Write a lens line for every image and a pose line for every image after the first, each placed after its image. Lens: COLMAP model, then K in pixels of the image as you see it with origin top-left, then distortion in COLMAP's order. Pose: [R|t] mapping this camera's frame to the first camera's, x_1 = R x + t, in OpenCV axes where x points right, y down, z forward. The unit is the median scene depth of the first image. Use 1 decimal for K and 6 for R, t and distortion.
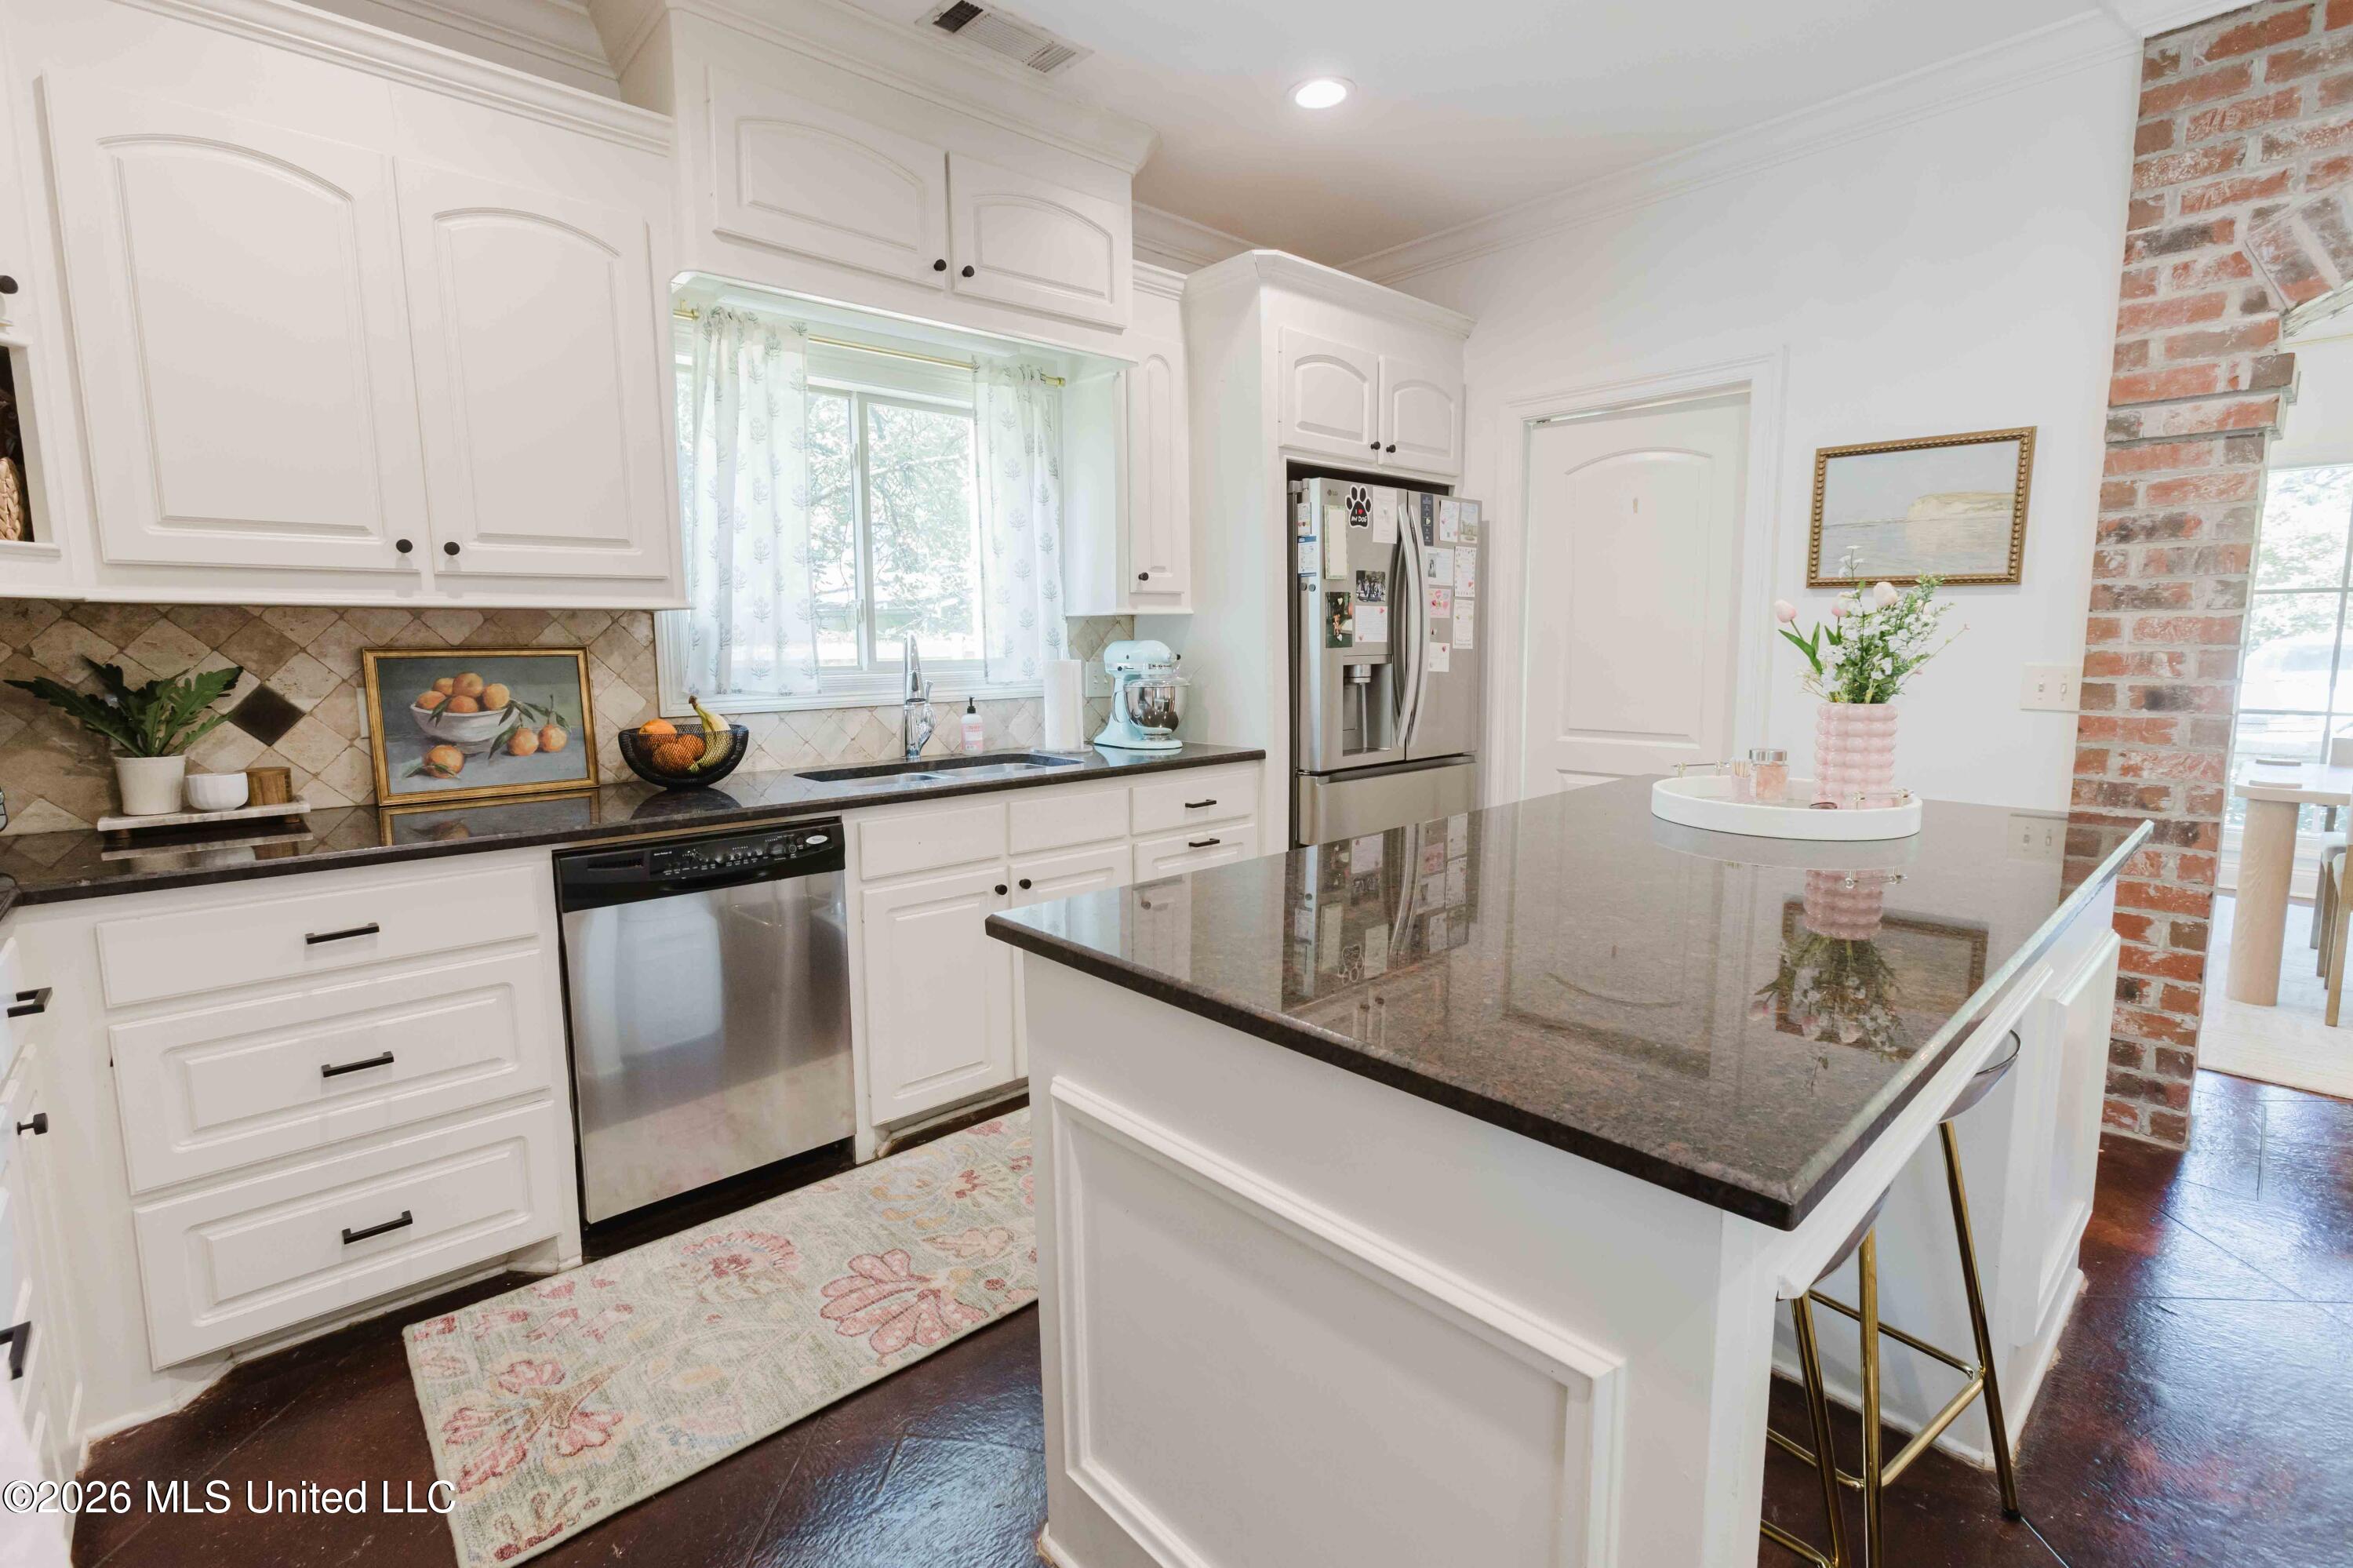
lens RADIAL K [[1052.5, 0, 1171.9], [0, 1052.5, 768.3], [0, 0, 1]] dist [-0.023402, 0.007450]
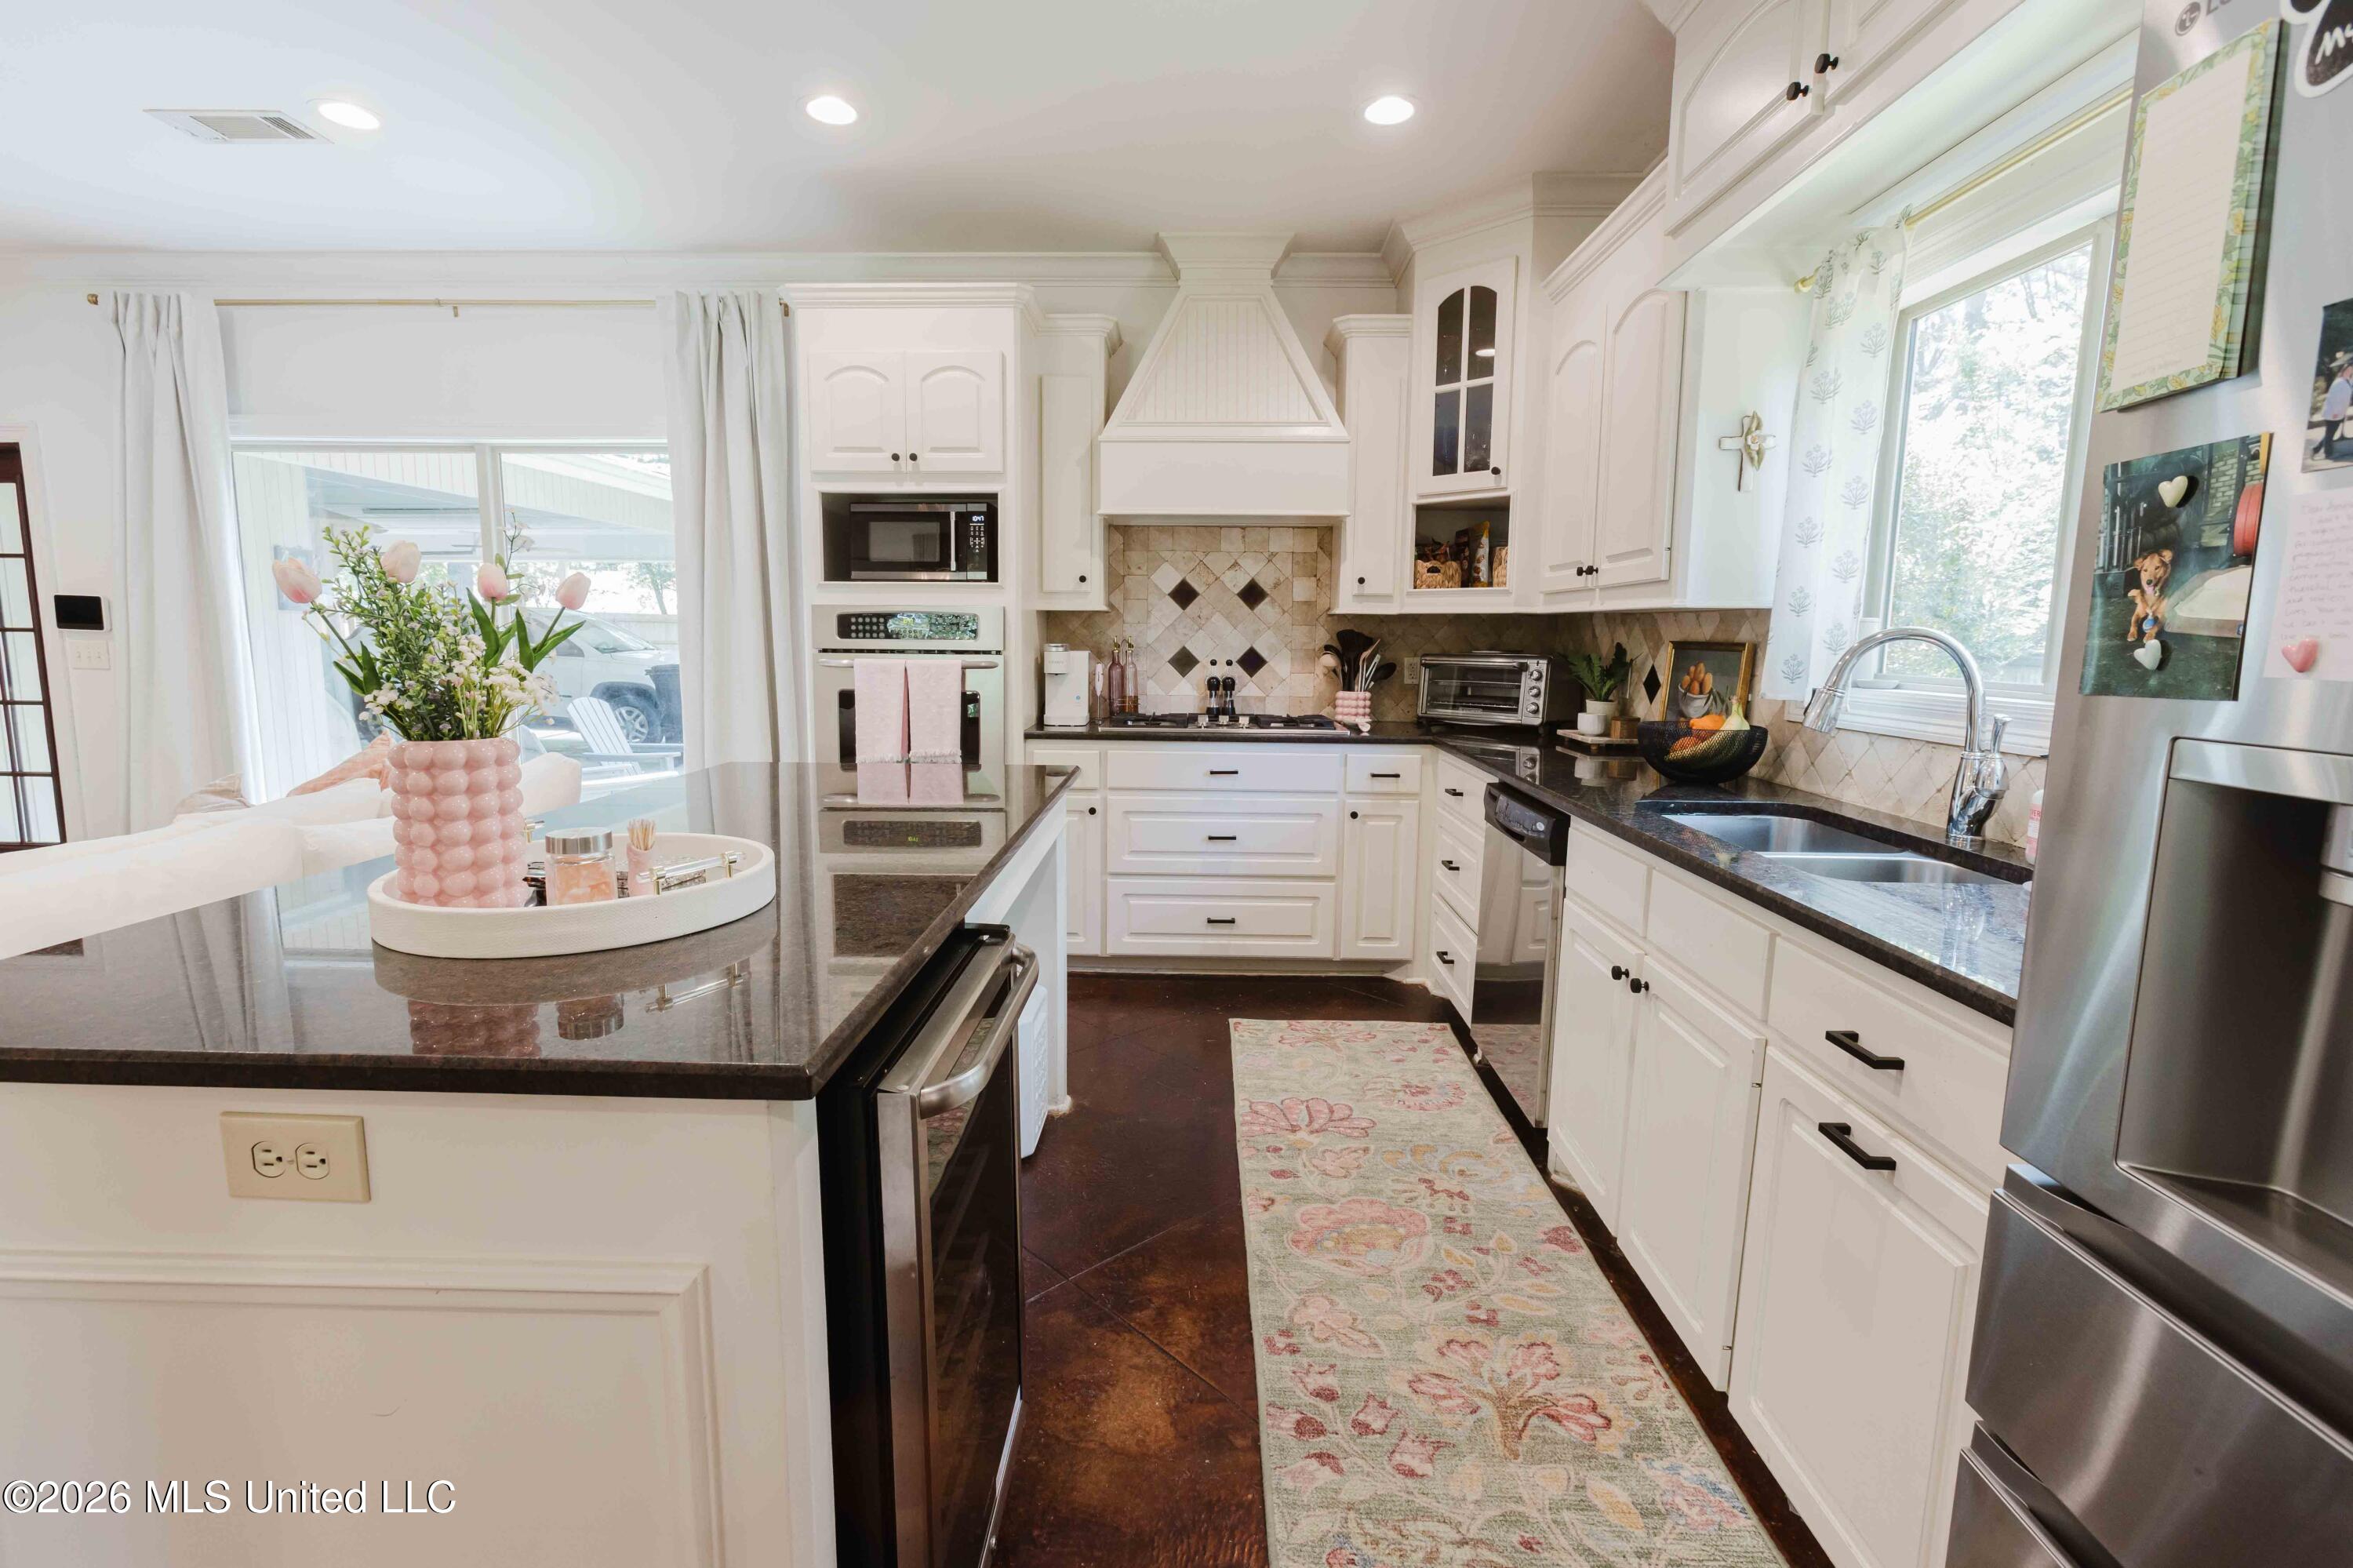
lens RADIAL K [[1052.5, 0, 1162.6], [0, 1052.5, 768.9], [0, 0, 1]] dist [-0.023402, 0.007450]
pose [[-0.699682, 0.091940, -0.708515, 0.529743], [-0.093737, 0.971300, 0.218608, -0.144976], [0.708279, 0.219370, -0.670983, 1.129632]]
